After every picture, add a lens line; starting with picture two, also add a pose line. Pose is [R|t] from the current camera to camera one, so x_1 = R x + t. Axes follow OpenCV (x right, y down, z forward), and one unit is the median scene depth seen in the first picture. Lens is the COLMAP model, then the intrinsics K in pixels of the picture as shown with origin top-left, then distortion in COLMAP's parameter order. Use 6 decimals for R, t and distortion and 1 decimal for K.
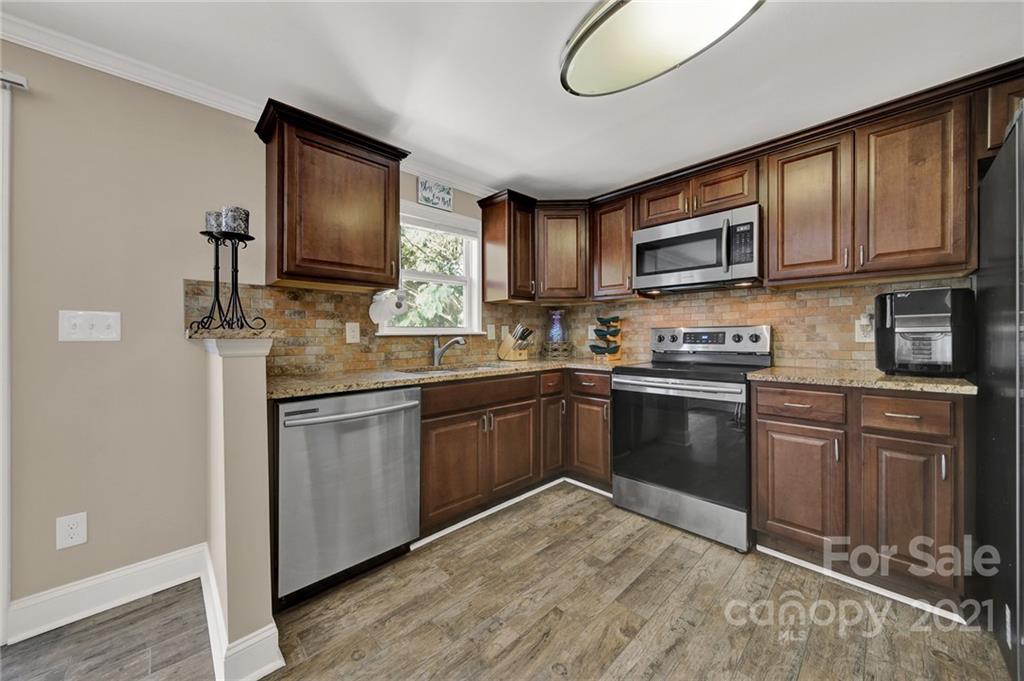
lens RADIAL K [[368.7, 0, 512.3], [0, 368.7, 335.0], [0, 0, 1]] dist [-0.001827, -0.000872]
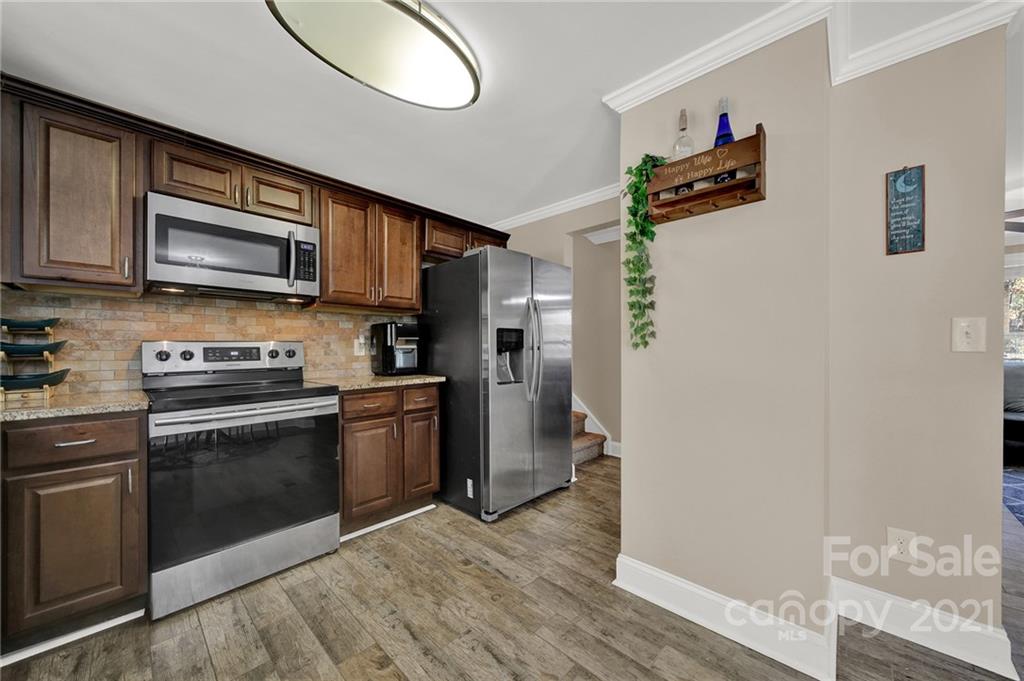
lens RADIAL K [[368.7, 0, 511.3], [0, 368.7, 352.9], [0, 0, 1]] dist [-0.001827, -0.000872]
pose [[-0.048372, -0.006913, 0.998805, -0.447109], [0.002976, 0.999971, 0.007065, 0.001223], [-0.998825, 0.003314, -0.048350, 0.499358]]
